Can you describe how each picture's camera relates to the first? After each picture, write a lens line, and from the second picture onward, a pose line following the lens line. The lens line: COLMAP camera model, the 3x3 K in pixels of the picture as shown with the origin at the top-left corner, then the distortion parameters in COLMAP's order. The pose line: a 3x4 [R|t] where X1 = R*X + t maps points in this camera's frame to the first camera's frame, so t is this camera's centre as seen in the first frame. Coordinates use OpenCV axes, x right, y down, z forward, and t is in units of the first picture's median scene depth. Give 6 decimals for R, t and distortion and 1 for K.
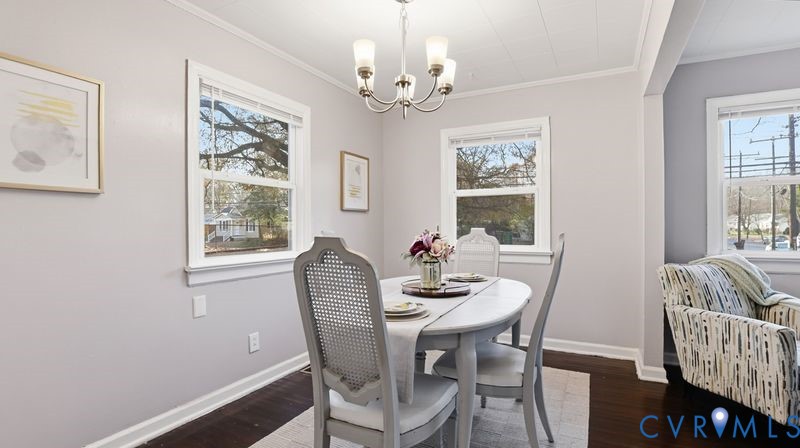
lens RADIAL K [[386.4, 0, 410.8], [0, 386.4, 232.0], [0, 0, 1]] dist [-0.030800, 0.004772]
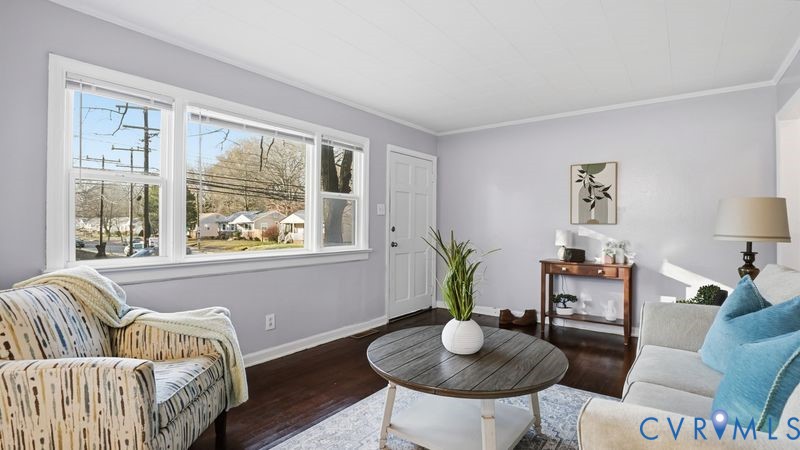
lens RADIAL K [[386.4, 0, 394.5], [0, 386.4, 221.9], [0, 0, 1]] dist [-0.030800, 0.004772]
pose [[0.198789, 0.019644, 0.979845, 0.253088], [0.013206, 0.999655, -0.022720, -0.005569], [-0.979953, 0.017456, 0.198461, 0.256716]]
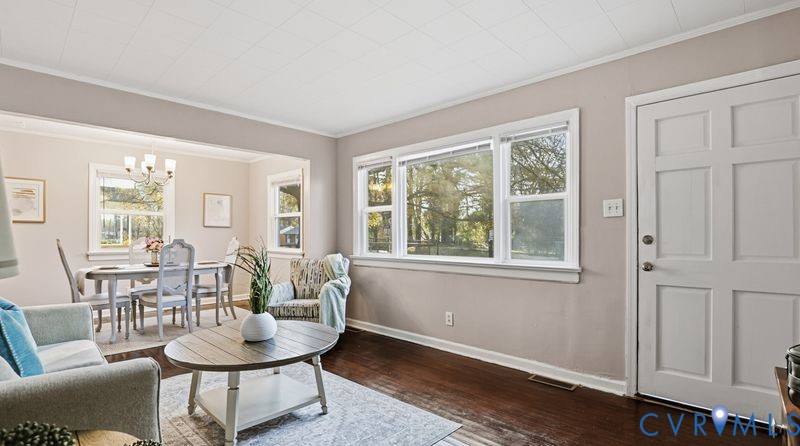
lens RADIAL K [[374.7, 0, 398.1], [0, 374.7, 230.3], [0, 0, 1]] dist [-0.032449, 0.000301]
pose [[0.953719, 0.001923, -0.300693, 1.611500], [-0.010713, 0.999562, -0.027587, -0.003853], [0.300508, 0.029532, 0.953322, -0.477415]]
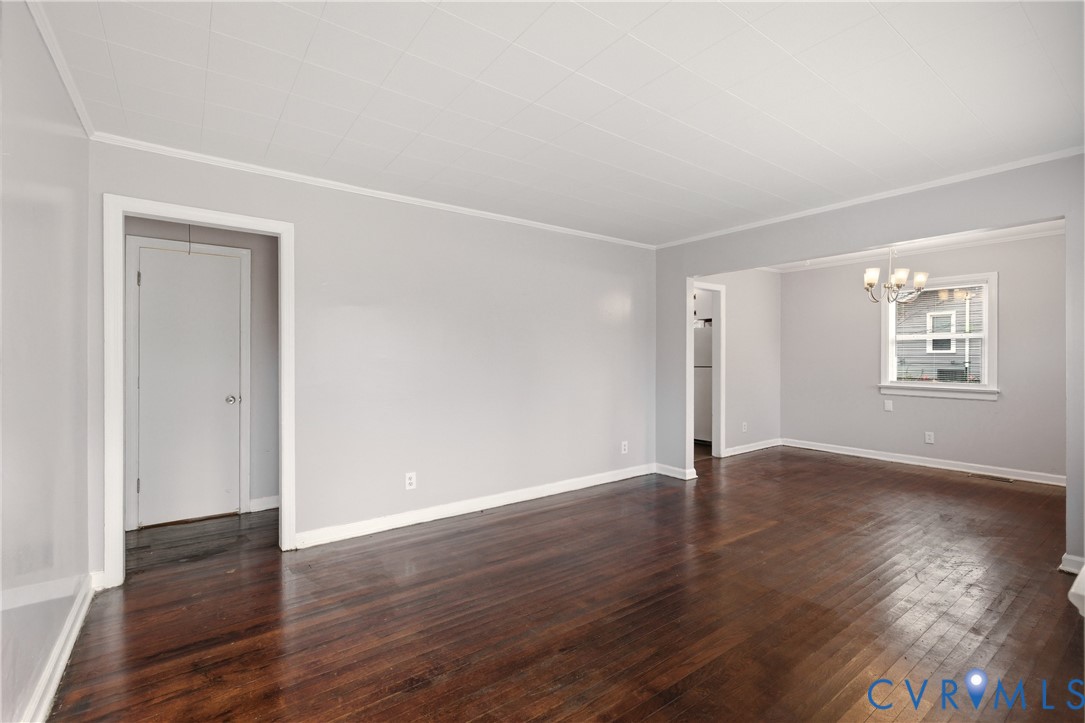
lens RADIAL K [[485.9, 0, 563.2], [0, 485.9, 356.0], [0, 0, 1]] dist [-0.000965, -0.001383]
pose [[-0.443122, 0.003451, -0.896454, 2.149166], [-0.014484, 0.999835, 0.011008, -0.056521], [0.896344, 0.017862, -0.442999, 0.538372]]
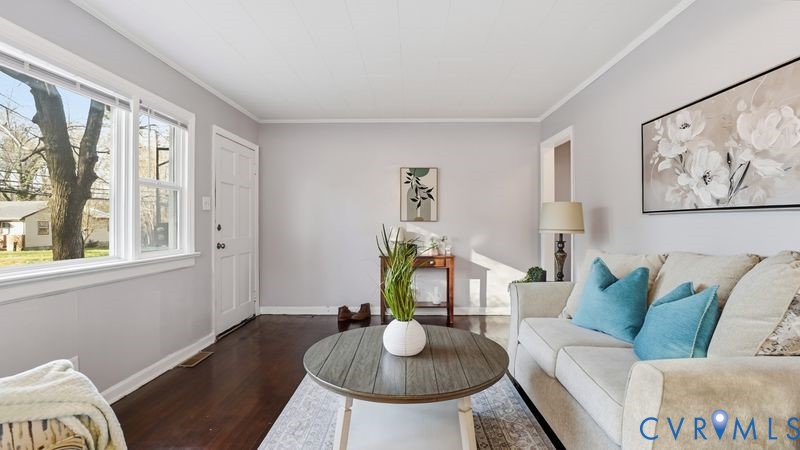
lens RADIAL K [[386.4, 0, 400.1], [0, 386.4, 225.0], [0, 0, 1]] dist [-0.030800, 0.004772]
pose [[-0.420408, 0.006027, 0.907315, 0.363092], [0.022365, 0.999743, 0.003722, -0.012693], [-0.907059, 0.021857, -0.420435, 0.592270]]
